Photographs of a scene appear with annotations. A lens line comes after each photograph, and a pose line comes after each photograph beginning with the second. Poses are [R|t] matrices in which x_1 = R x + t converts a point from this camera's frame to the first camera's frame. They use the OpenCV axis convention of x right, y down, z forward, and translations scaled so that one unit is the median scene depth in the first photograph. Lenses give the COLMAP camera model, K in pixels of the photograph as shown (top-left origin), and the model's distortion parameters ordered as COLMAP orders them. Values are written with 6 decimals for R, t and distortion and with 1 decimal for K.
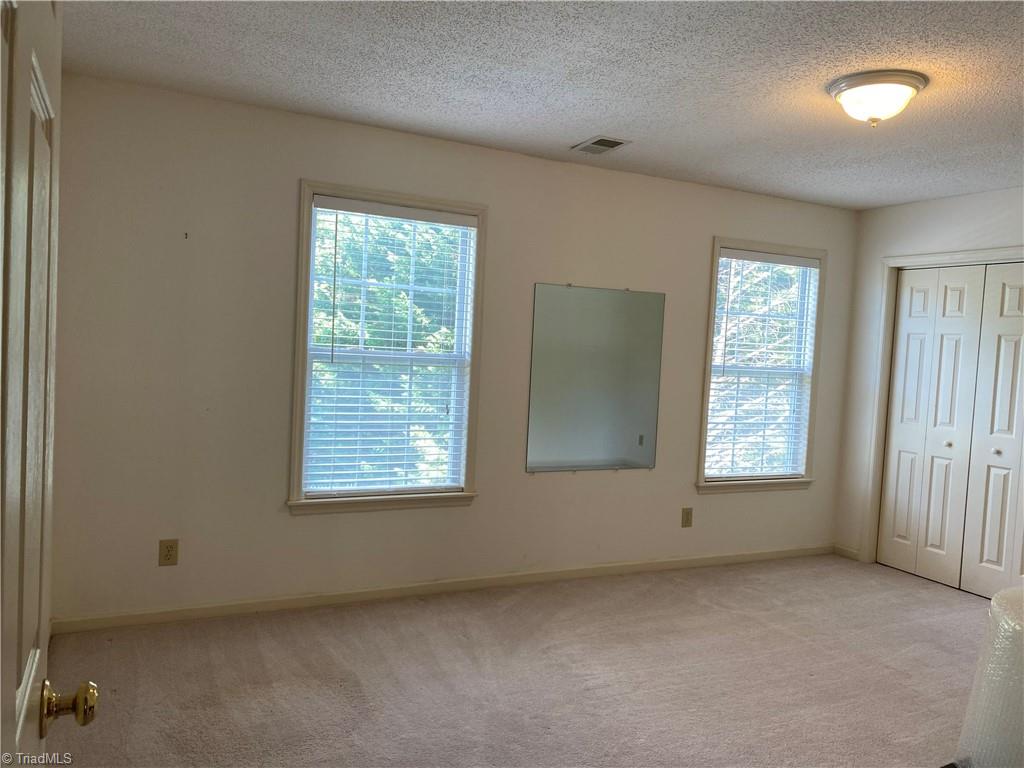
lens RADIAL K [[798.4, 0, 511.3], [0, 798.4, 390.2], [0, 0, 1]] dist [0.052889, -0.024714]
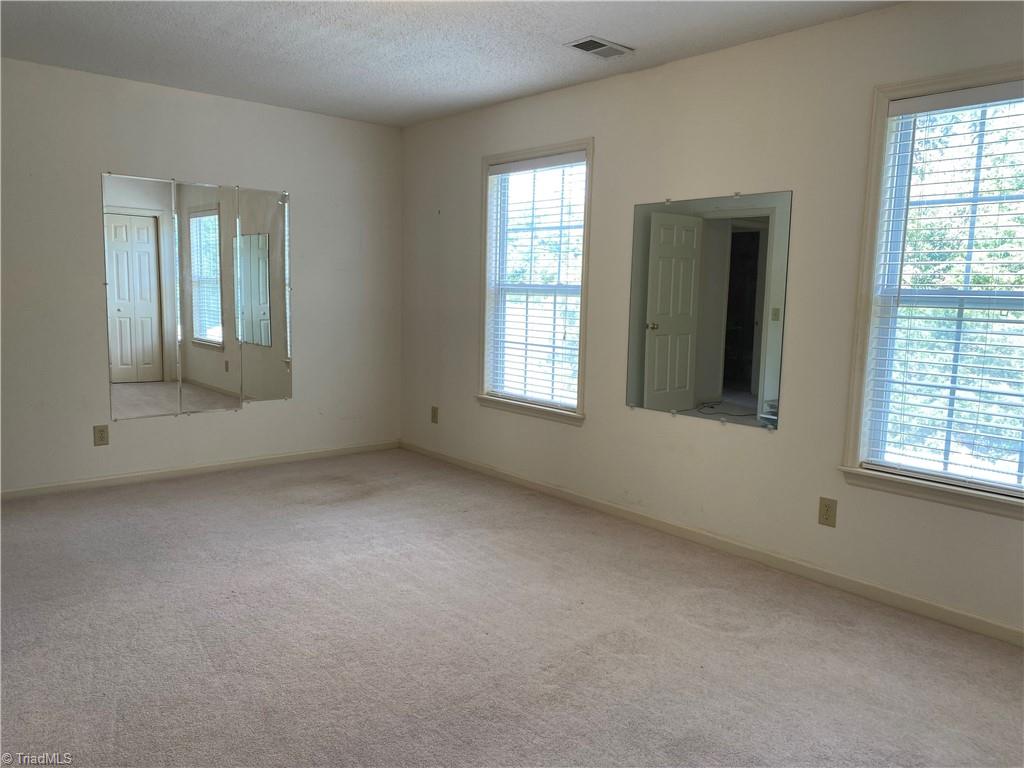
lens RADIAL K [[798.4, 0, 493.6], [0, 798.4, 399.0], [0, 0, 1]] dist [0.052889, -0.024714]
pose [[0.230176, 0.090497, -0.968932, 1.439648], [-0.084633, 0.993756, 0.072710, 0.059906], [0.969462, 0.065267, 0.236398, 0.951452]]
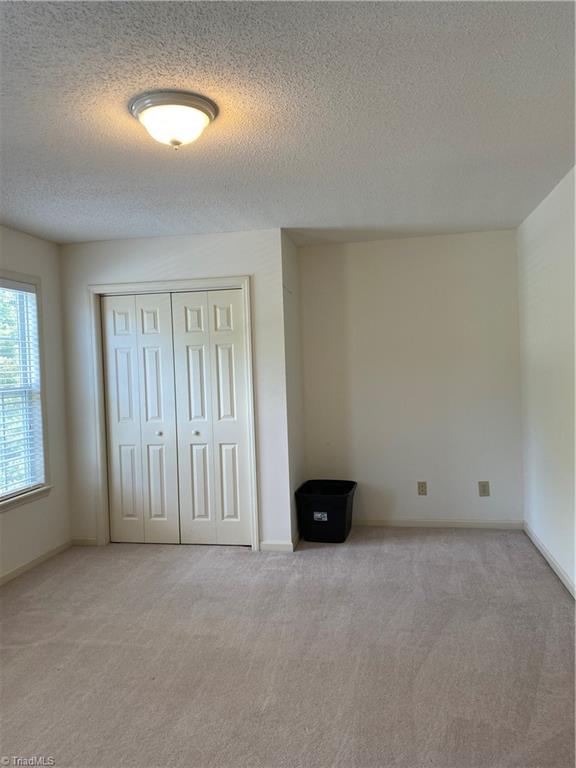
lens RADIAL K [[598.8, 0, 285.0], [0, 598.8, 376.6], [0, 0, 1]] dist [0.052889, -0.024714]
pose [[0.615739, -0.088415, 0.782974, -0.067598], [0.117924, 0.992834, 0.019377, -0.016685], [-0.779076, 0.080400, 0.621752, 0.255557]]
